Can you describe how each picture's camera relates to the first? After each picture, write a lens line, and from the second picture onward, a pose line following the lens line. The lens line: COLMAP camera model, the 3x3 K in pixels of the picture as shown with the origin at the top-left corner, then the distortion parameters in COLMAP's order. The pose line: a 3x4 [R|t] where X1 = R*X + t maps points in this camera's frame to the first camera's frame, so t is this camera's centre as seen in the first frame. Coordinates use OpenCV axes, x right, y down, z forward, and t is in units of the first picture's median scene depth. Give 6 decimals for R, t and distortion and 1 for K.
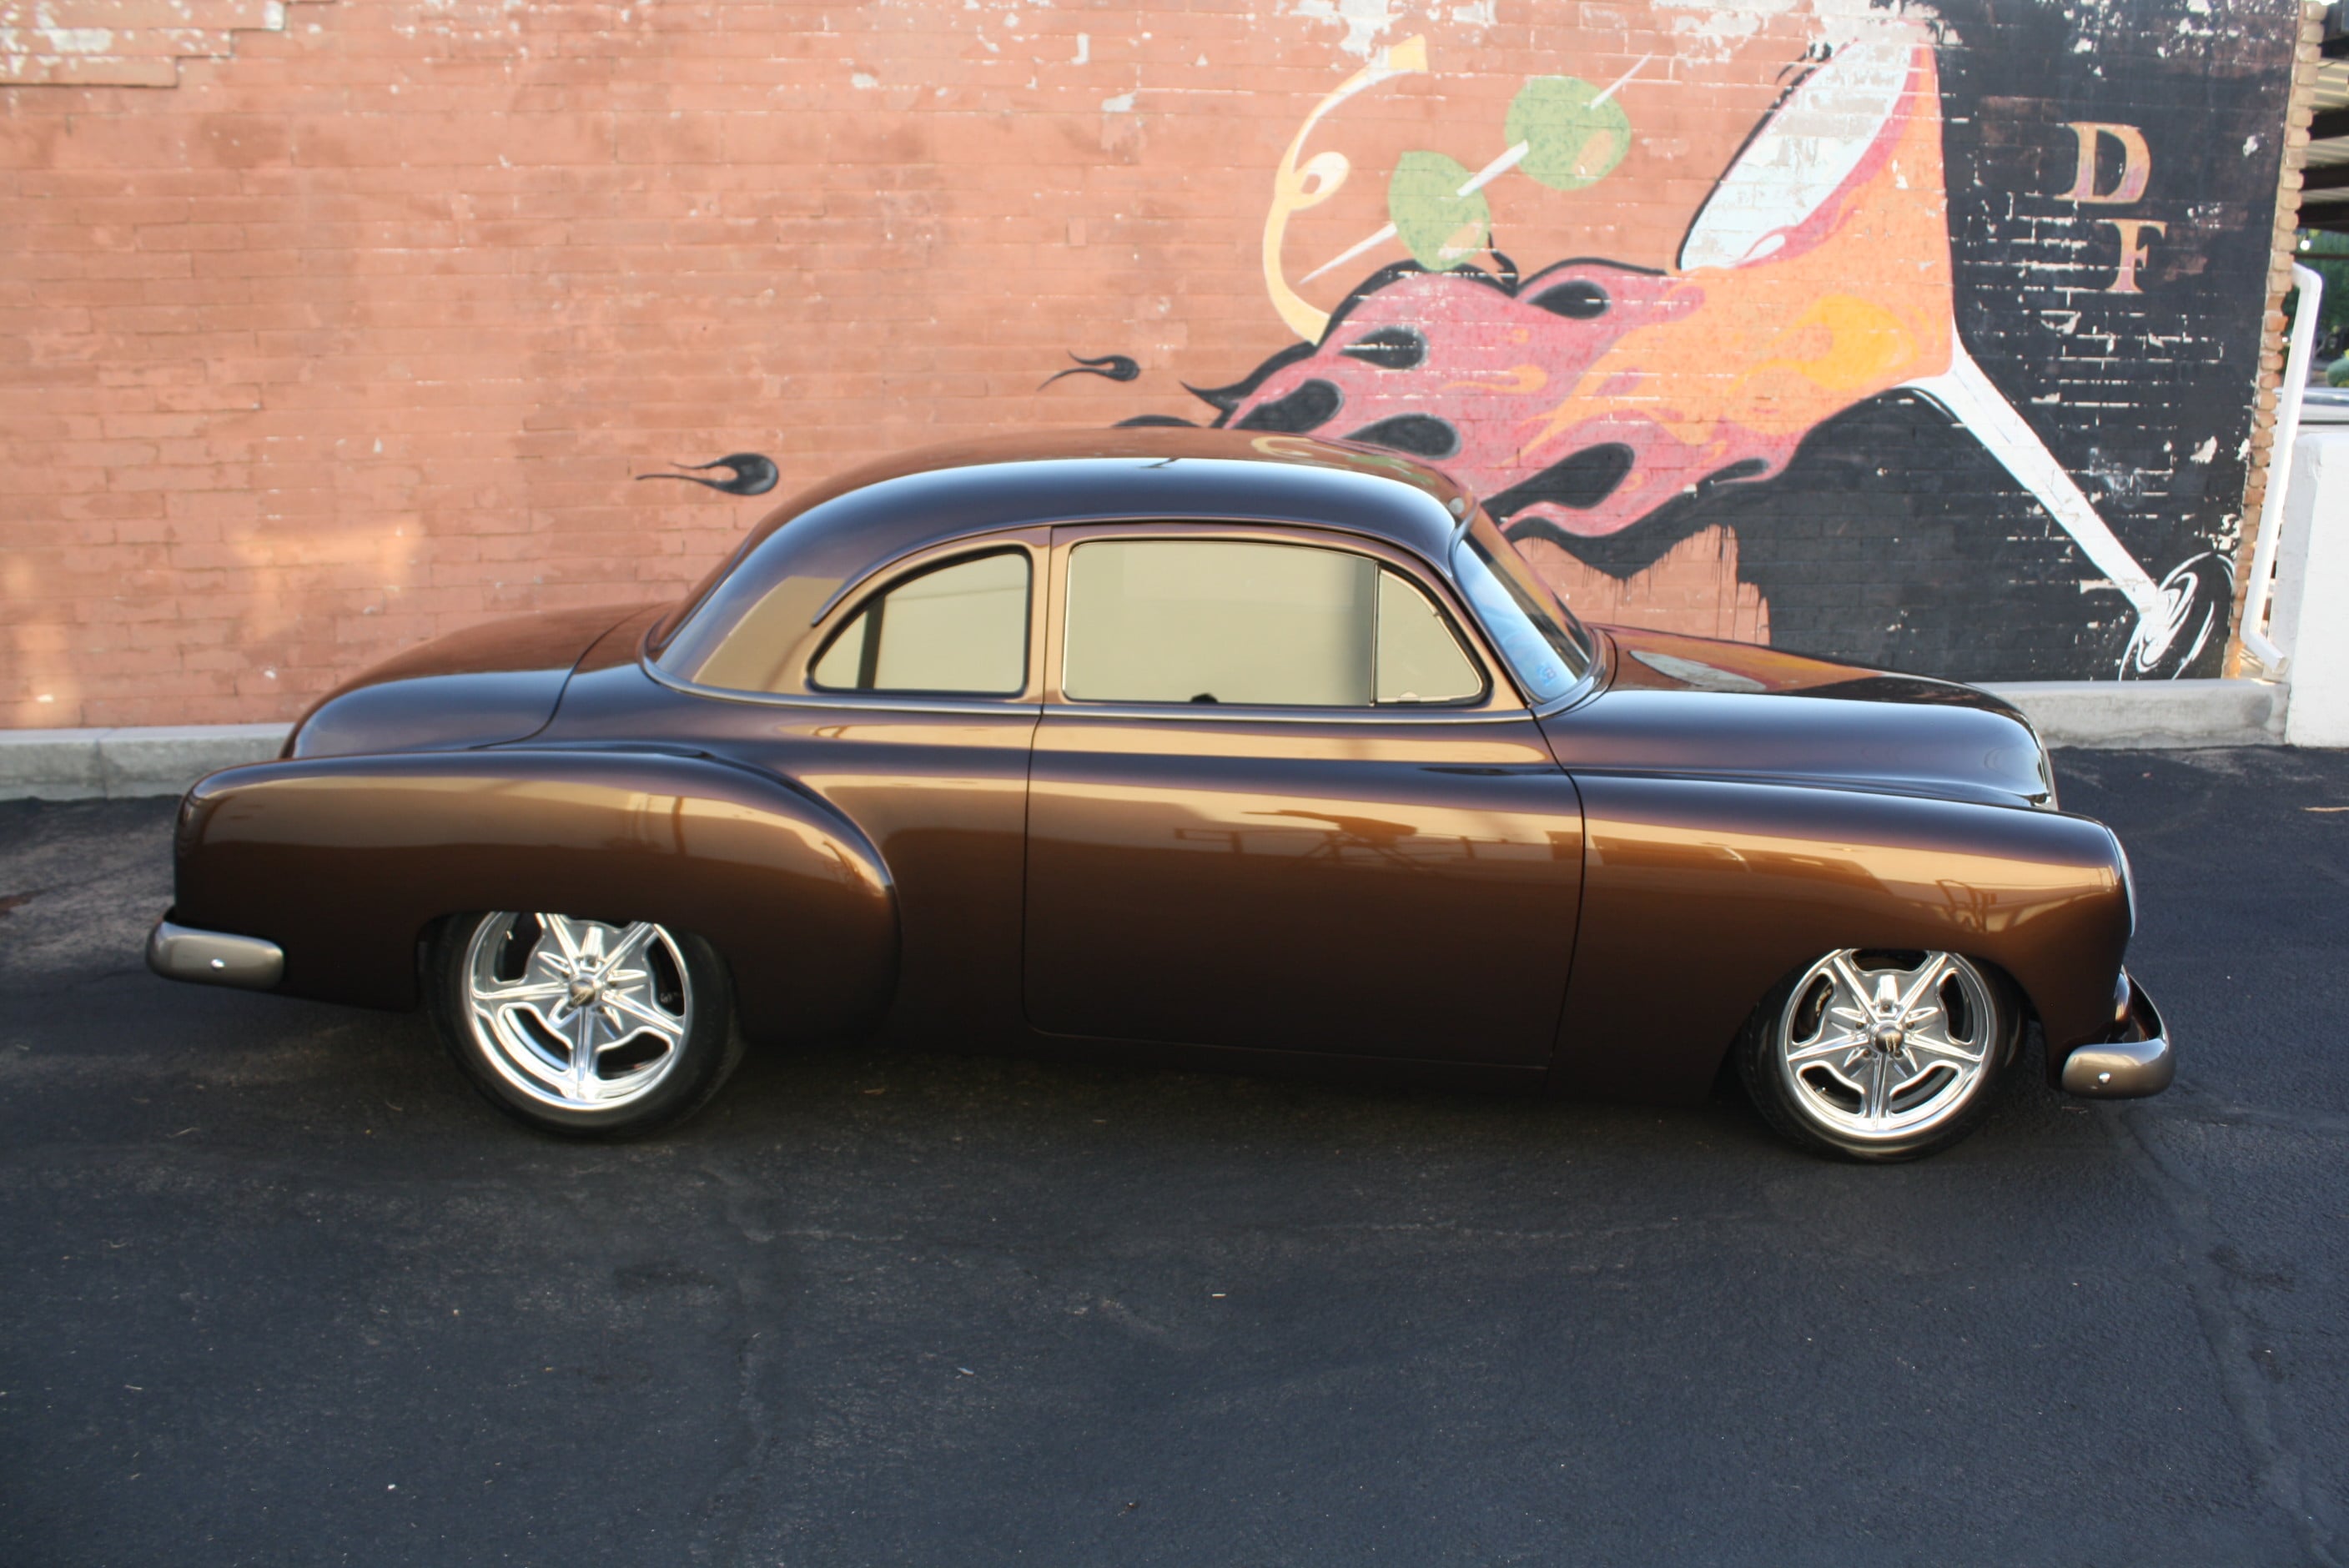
lens RADIAL K [[2032.8, 0, 1203.9], [0, 2032.8, 773.7], [0, 0, 1]] dist [-0.179692, 0.163787]
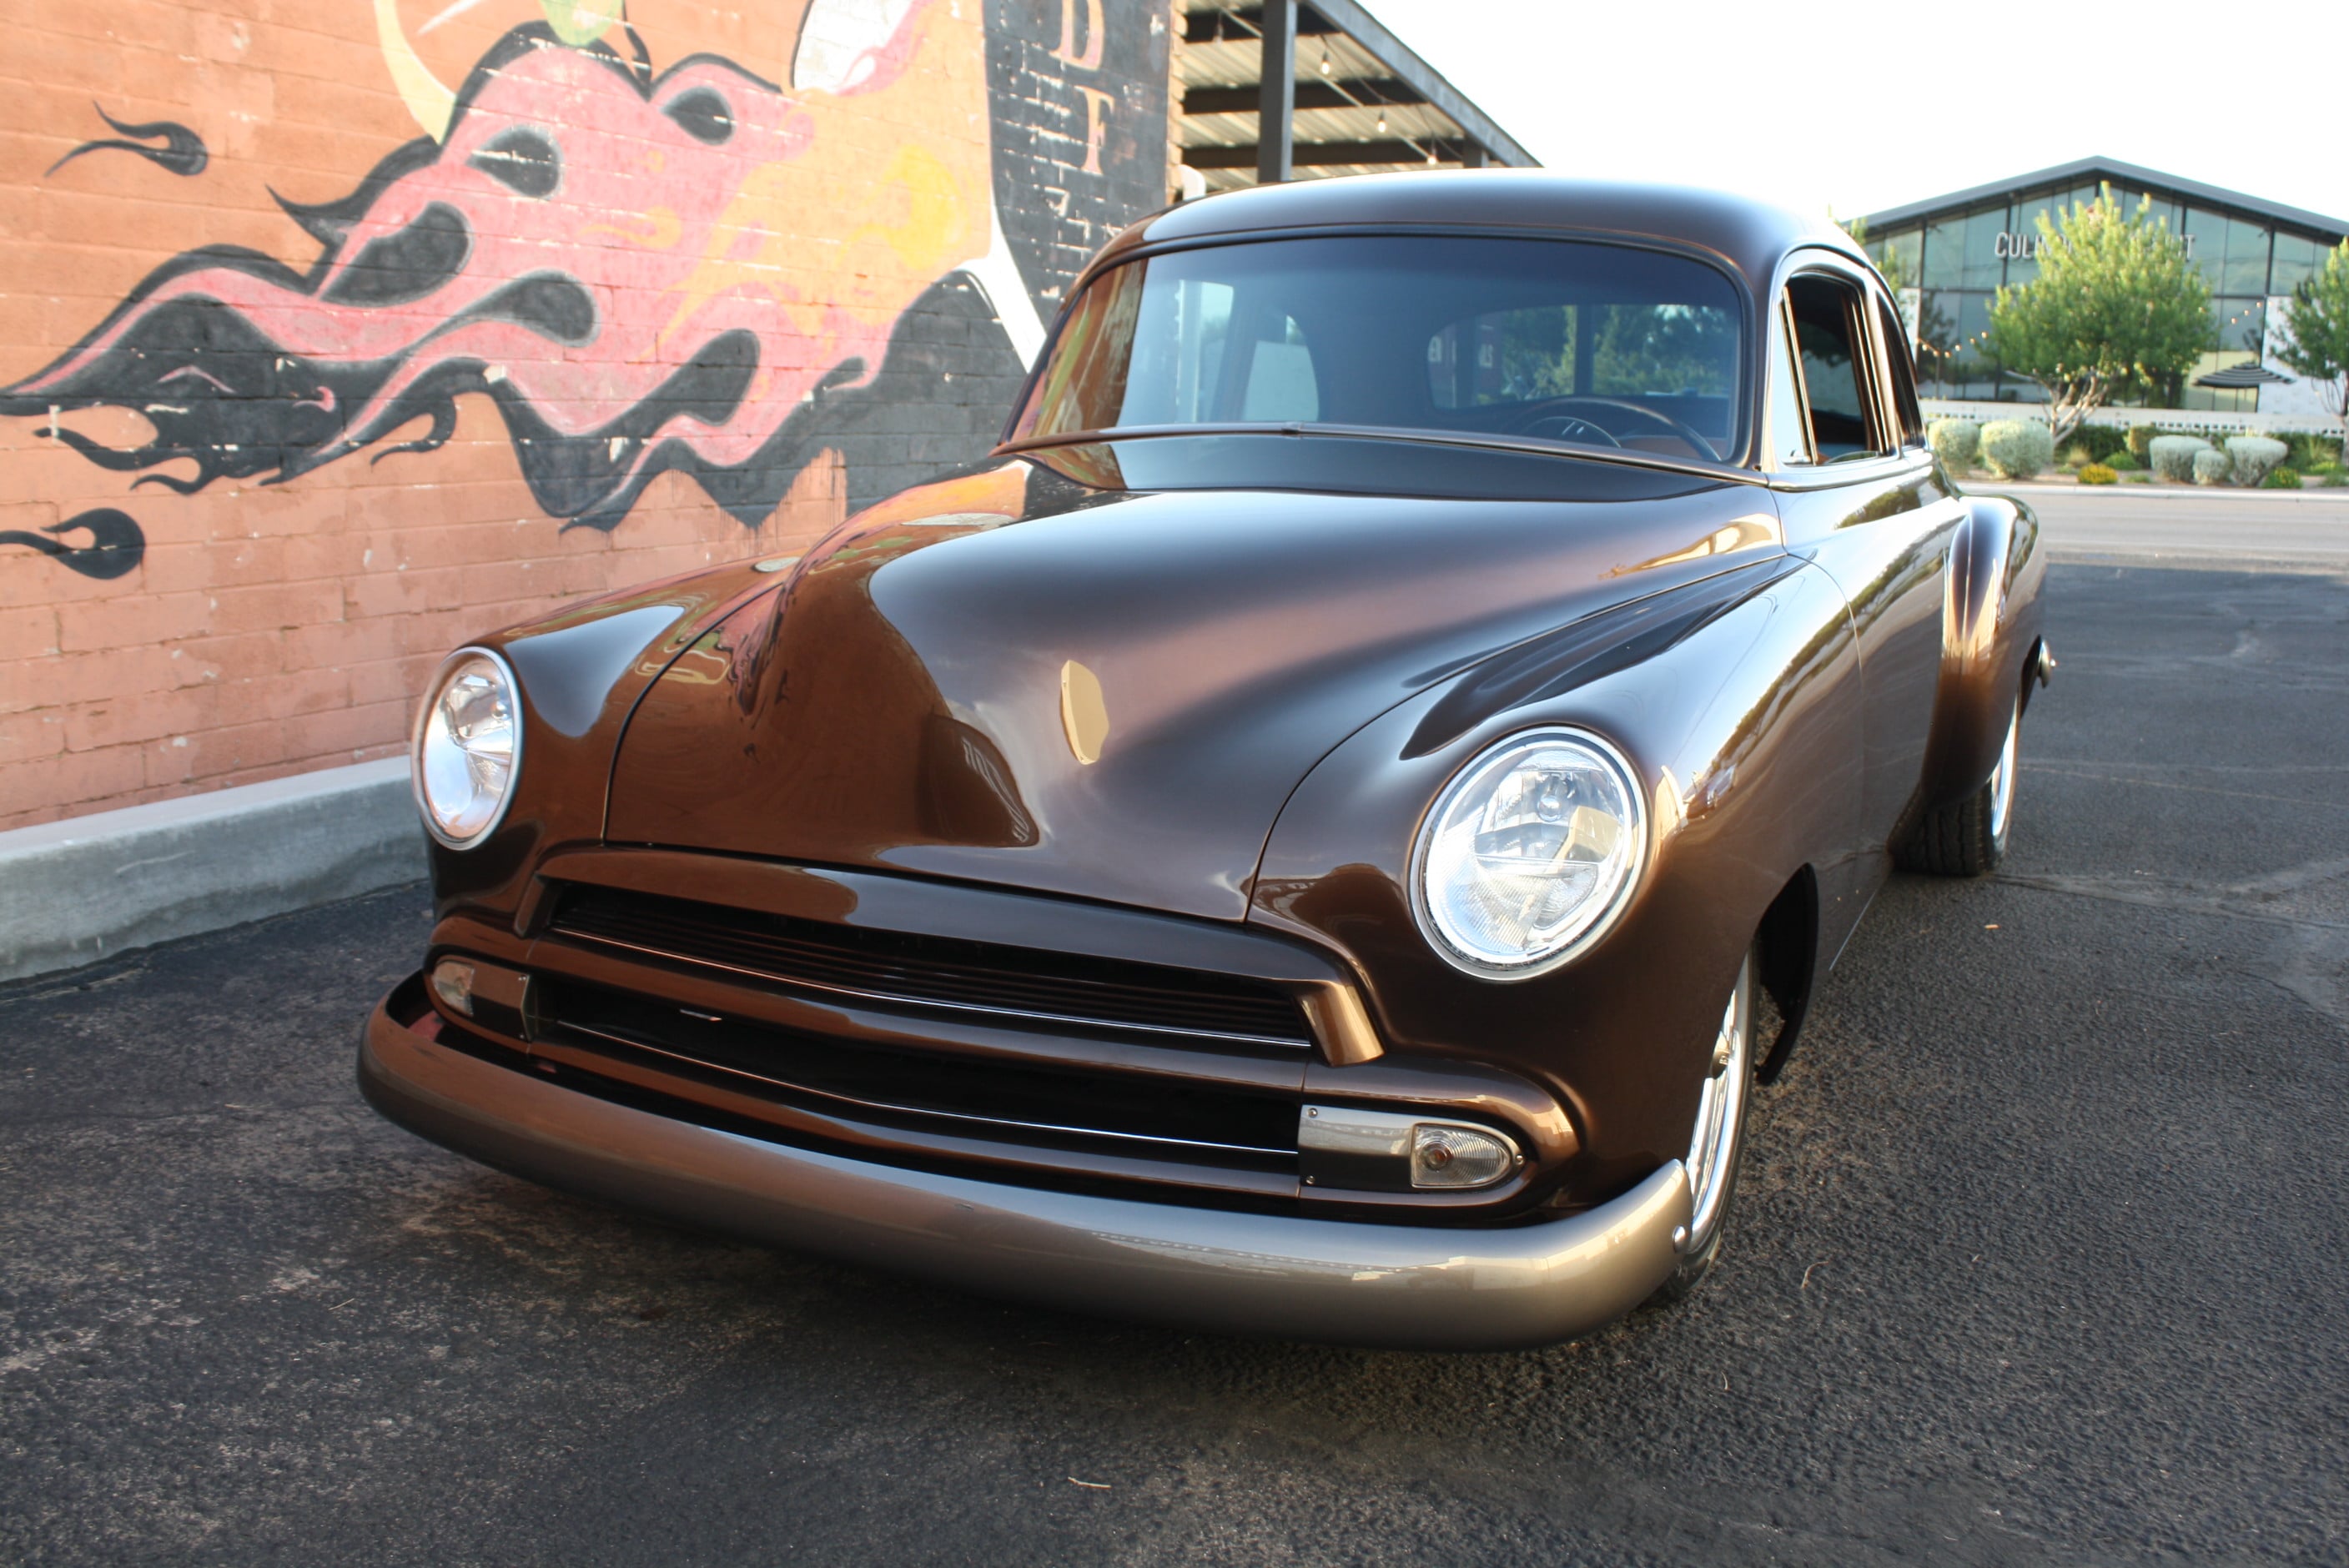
lens RADIAL K [[2250.9, 0, 1197.4], [0, 2250.9, 749.6], [0, 0, 1]] dist [-0.153625, 0.167572]
pose [[0.524840, -0.123772, 0.842154, -0.387361], [0.184930, 0.982320, 0.029123, -0.016568], [-0.830869, 0.140455, 0.538450, 0.491513]]
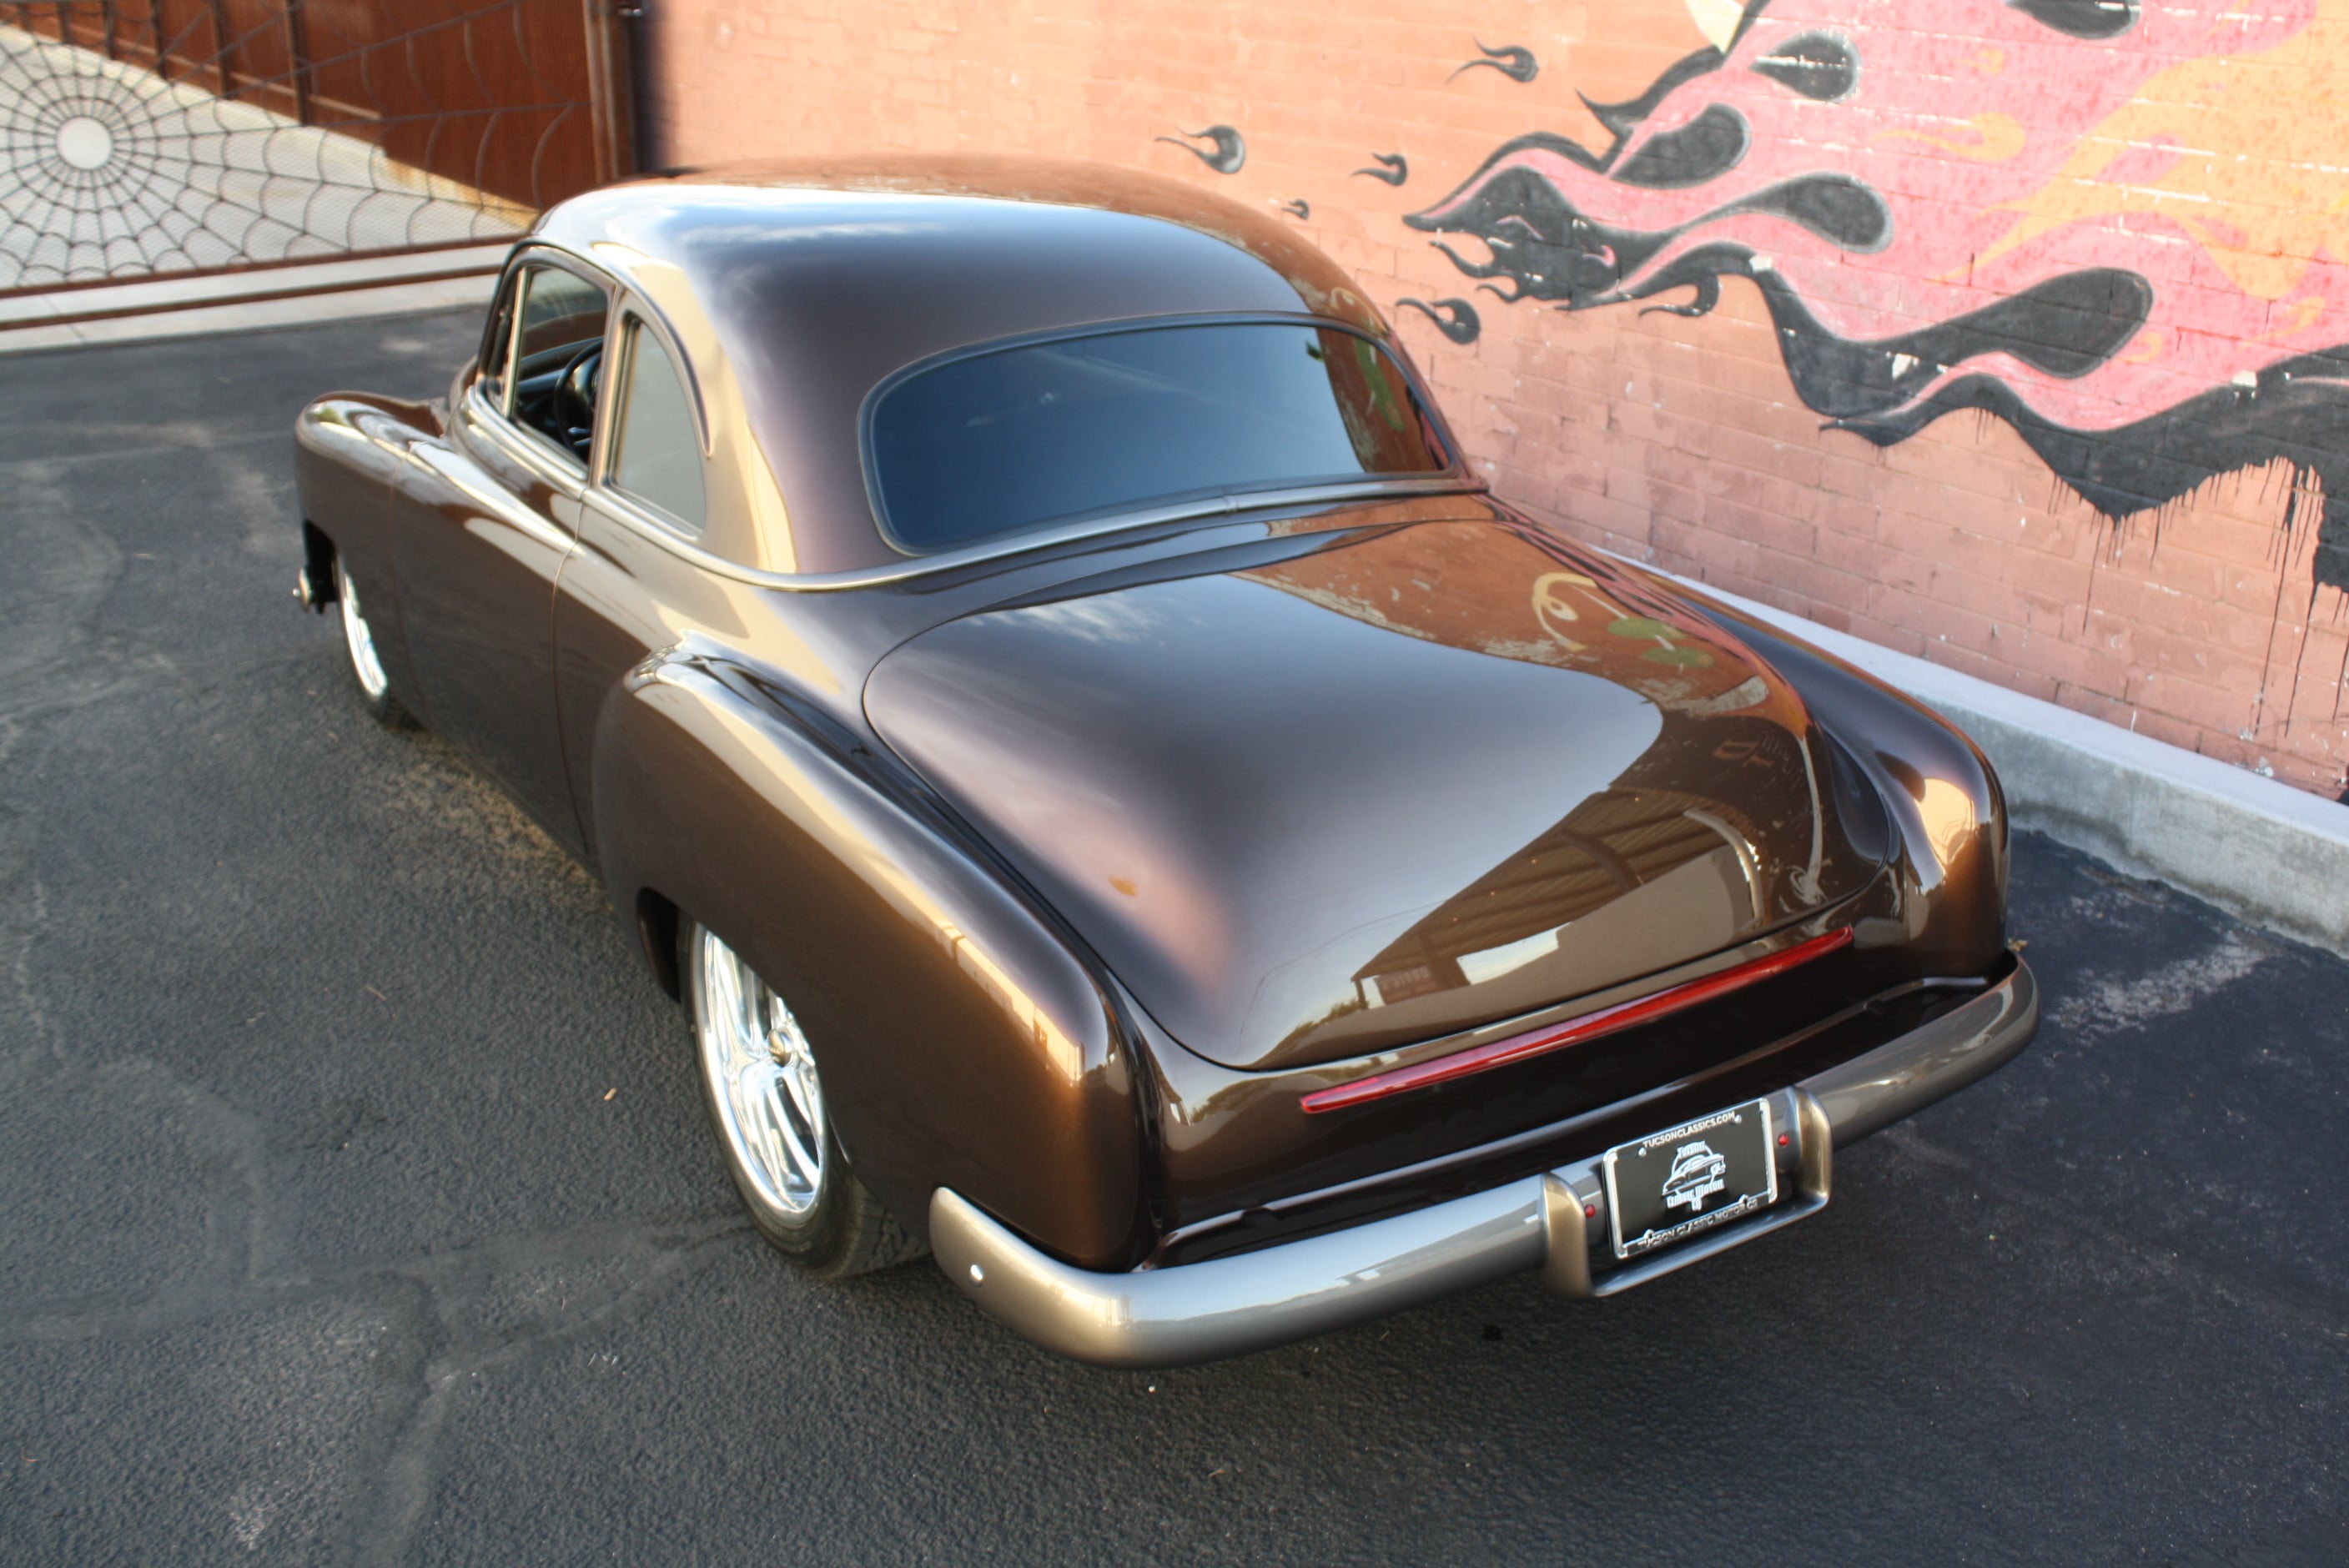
lens RADIAL K [[2304.4, 0, 1199.7], [0, 2304.4, 774.0], [0, 0, 1]] dist [-0.151236, 0.158769]
pose [[0.440495, 0.331015, -0.834502, 0.674696], [-0.222218, 0.940819, 0.255889, -0.139636], [0.869818, 0.072724, 0.487983, 0.499066]]
